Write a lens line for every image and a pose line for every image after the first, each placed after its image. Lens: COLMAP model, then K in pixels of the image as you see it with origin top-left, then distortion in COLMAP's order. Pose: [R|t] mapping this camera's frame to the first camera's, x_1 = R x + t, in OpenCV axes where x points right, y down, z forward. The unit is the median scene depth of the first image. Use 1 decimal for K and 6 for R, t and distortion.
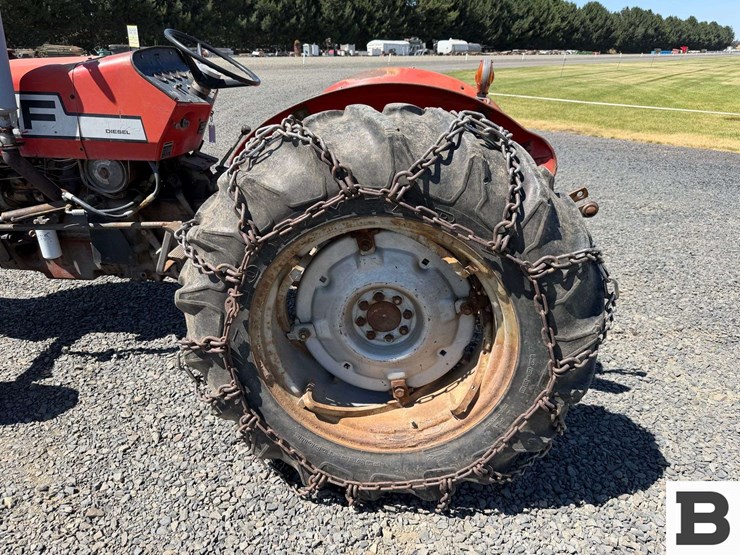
lens RADIAL K [[525.2, 0, 365.4], [0, 525.2, 279.4], [0, 0, 1]] dist [0.039012, -0.055753]
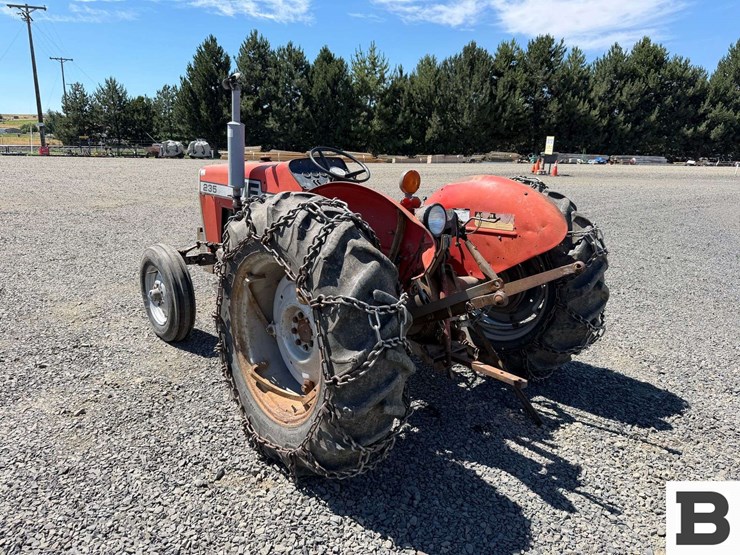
lens RADIAL K [[525.2, 0, 371.3], [0, 525.2, 276.9], [0, 0, 1]] dist [0.039012, -0.055753]
pose [[0.724790, 0.166437, -0.668564, 1.084758], [-0.287525, 0.954911, -0.073985, -0.017365], [0.626106, 0.245852, 0.739965, -0.002387]]
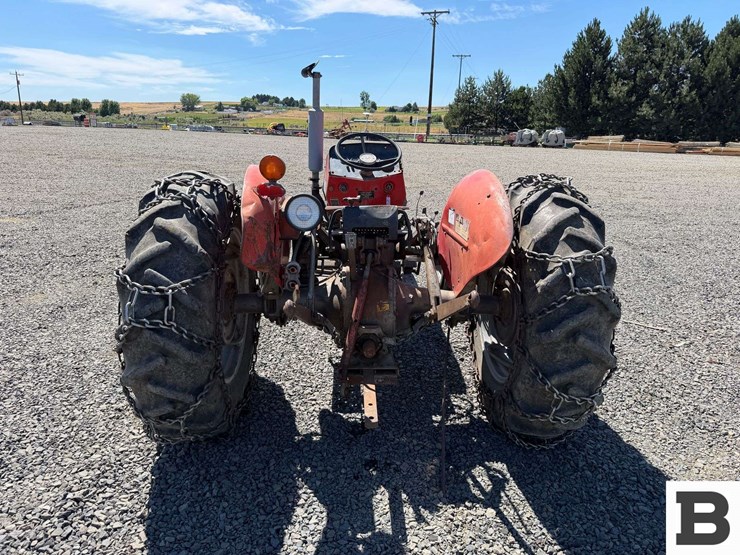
lens RADIAL K [[525.2, 0, 371.4], [0, 525.2, 270.1], [0, 0, 1]] dist [0.039012, -0.055753]
pose [[0.130107, 0.252120, -0.958910, 1.550488], [-0.423729, 0.888503, 0.176116, -0.515287], [0.896396, 0.383404, 0.222431, 1.087923]]
